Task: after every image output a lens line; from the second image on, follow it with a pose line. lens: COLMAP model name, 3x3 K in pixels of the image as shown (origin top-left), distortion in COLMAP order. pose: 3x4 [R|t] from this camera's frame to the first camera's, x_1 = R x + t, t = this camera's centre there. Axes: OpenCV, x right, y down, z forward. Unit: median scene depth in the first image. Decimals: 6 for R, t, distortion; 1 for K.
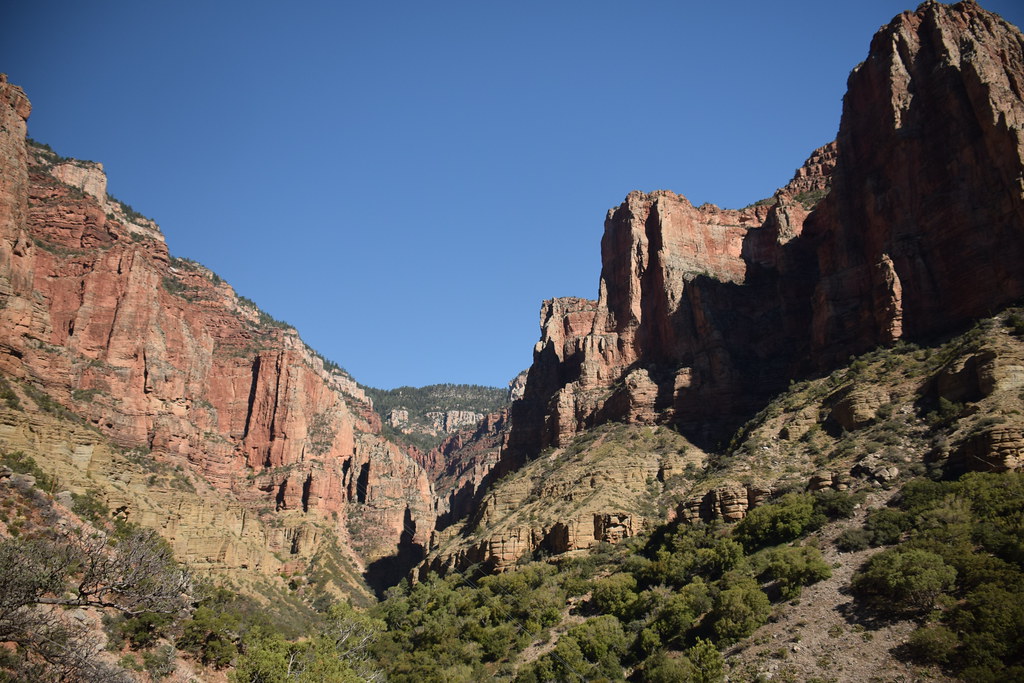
lens RADIAL K [[810.6, 0, 514.1], [0, 810.6, 333.2], [0, 0, 1]] dist [-0.020654, -0.032391]
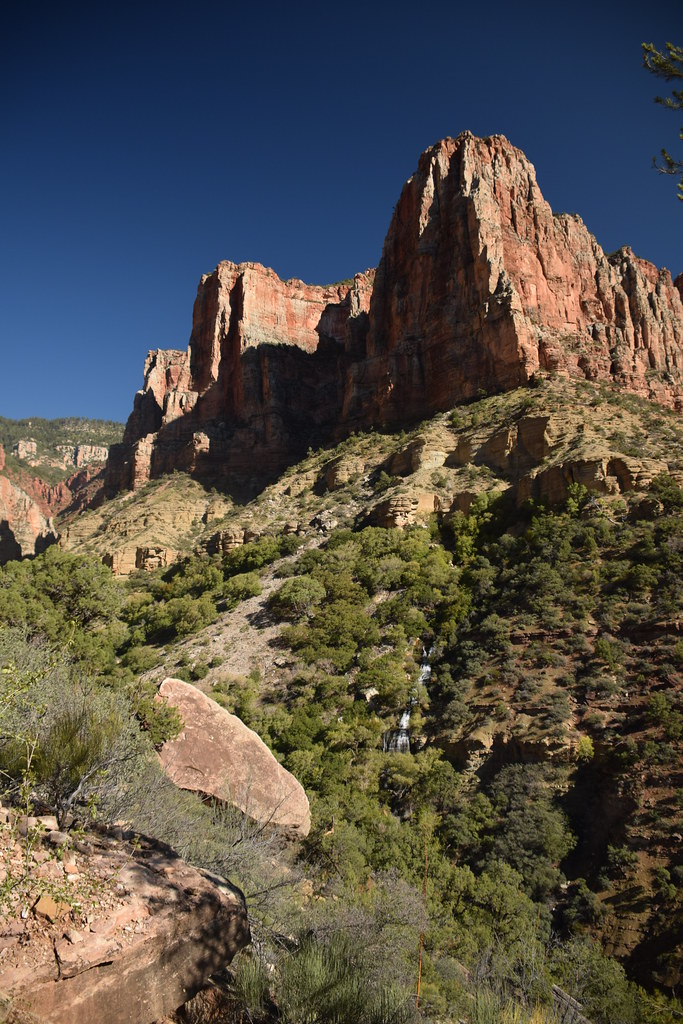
lens RADIAL K [[810.6, 0, 351.6], [0, 810.6, 515.4], [0, 0, 1]] dist [-0.020654, -0.032391]
pose [[0.972753, 0.045499, 0.227335, 0.106781], [-0.083761, 0.983293, 0.161613, -0.037575], [-0.216183, -0.176252, 0.960312, -0.182788]]
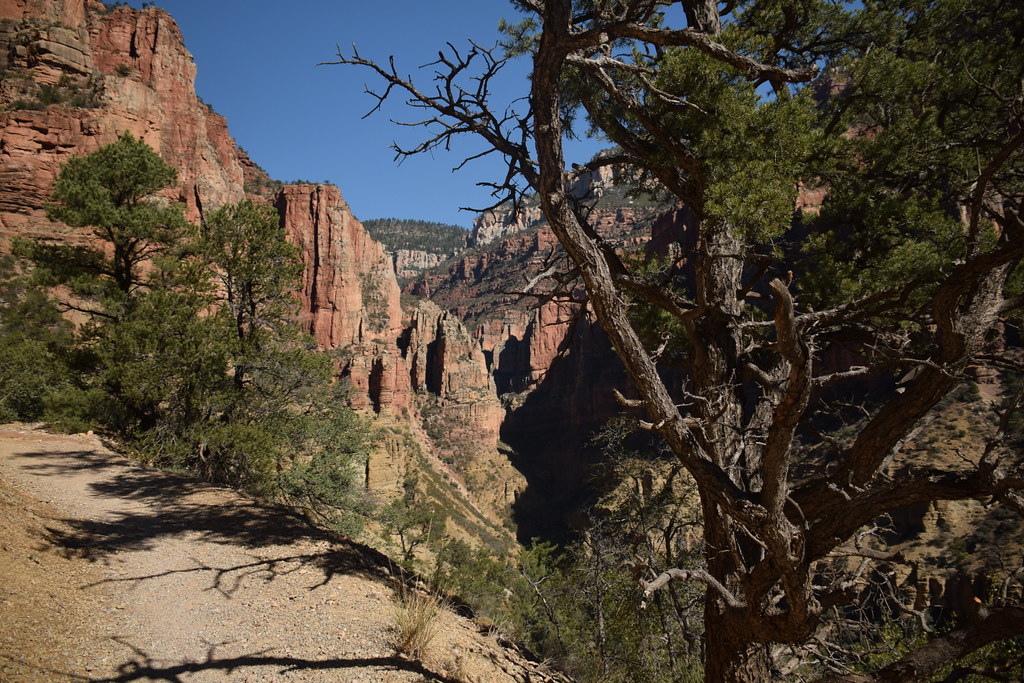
lens RADIAL K [[810.6, 0, 508.9], [0, 810.6, 332.5], [0, 0, 1]] dist [-0.020654, -0.032391]
pose [[0.990011, 0.011562, 0.140515, -0.421713], [-0.040333, 0.978207, 0.203678, -0.009659], [-0.135097, -0.207311, 0.968902, 0.492496]]
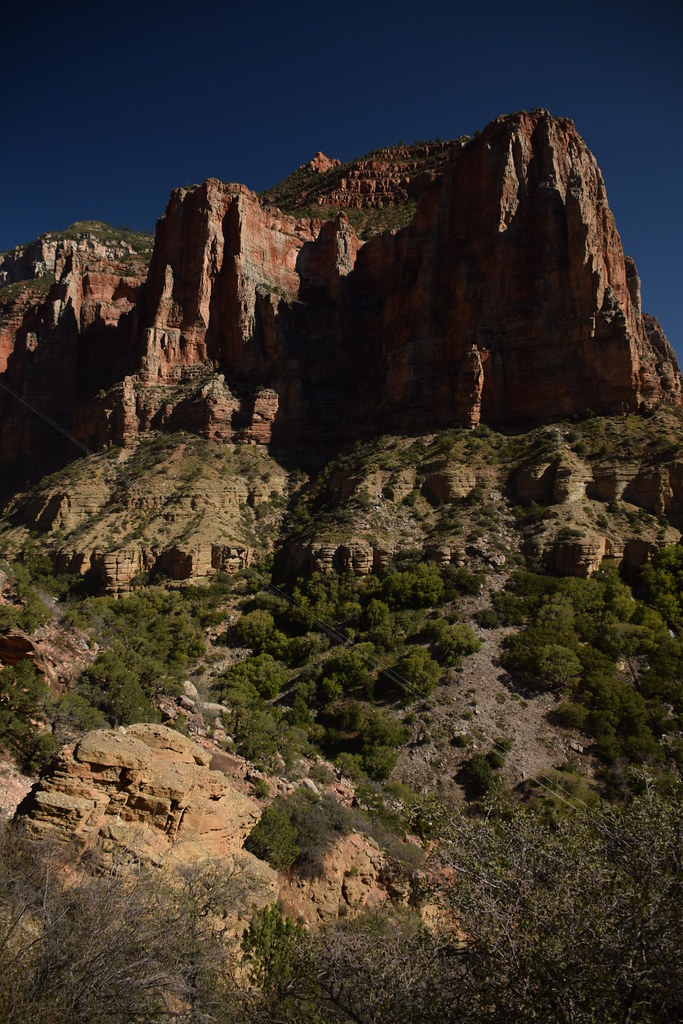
lens RADIAL K [[810.6, 0, 350.2], [0, 810.6, 511.6], [0, 0, 1]] dist [-0.020654, -0.032391]
pose [[0.842986, 0.050929, 0.535519, -0.261516], [-0.217237, 0.942953, 0.252286, -0.104548], [-0.492121, -0.329009, 0.805959, 0.040739]]
